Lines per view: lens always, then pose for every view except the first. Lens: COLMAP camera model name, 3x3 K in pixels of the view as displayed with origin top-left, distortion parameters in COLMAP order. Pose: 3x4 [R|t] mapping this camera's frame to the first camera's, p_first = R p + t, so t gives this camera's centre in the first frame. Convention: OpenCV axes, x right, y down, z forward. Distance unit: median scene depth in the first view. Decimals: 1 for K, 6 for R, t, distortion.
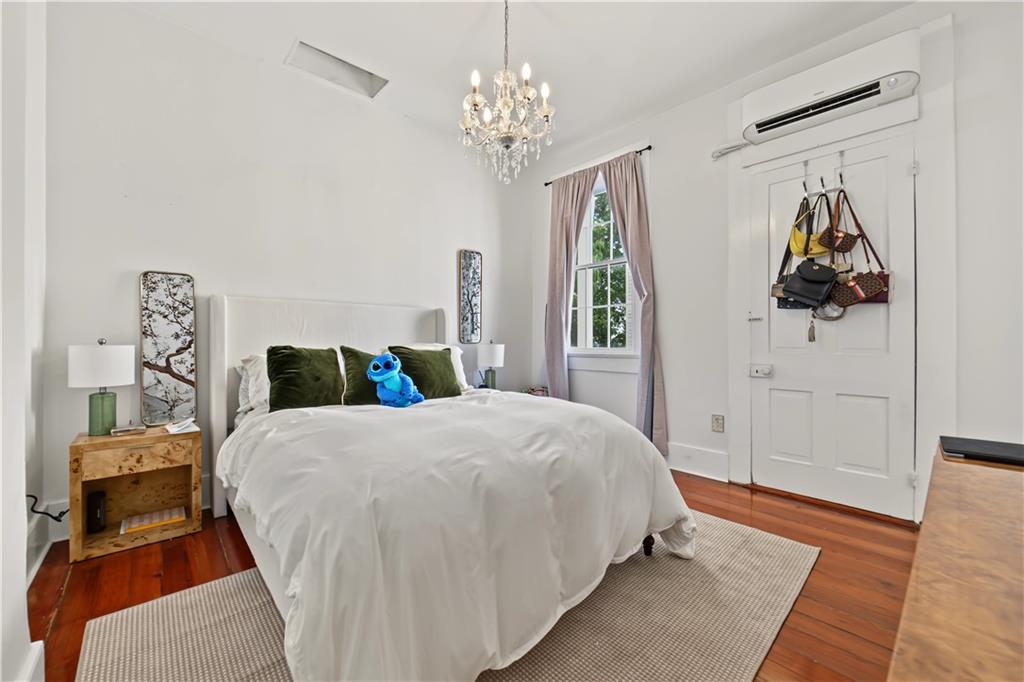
lens RADIAL K [[399.7, 0, 511.7], [0, 399.7, 337.8], [0, 0, 1]] dist [-0.025230, -0.000190]
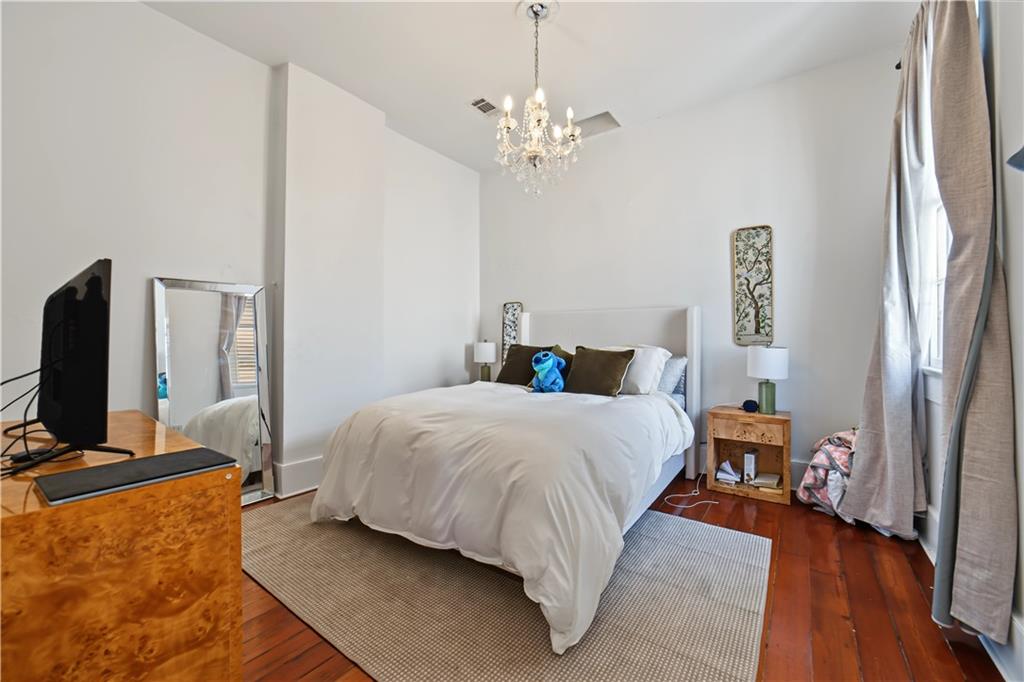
lens RADIAL K [[399.7, 0, 512.0], [0, 399.7, 333.6], [0, 0, 1]] dist [-0.025230, -0.000190]
pose [[0.188928, -0.008229, -0.981956, 0.573539], [0.002805, 0.999965, -0.007841, -0.005446], [0.981987, -0.001273, 0.188945, 0.393997]]
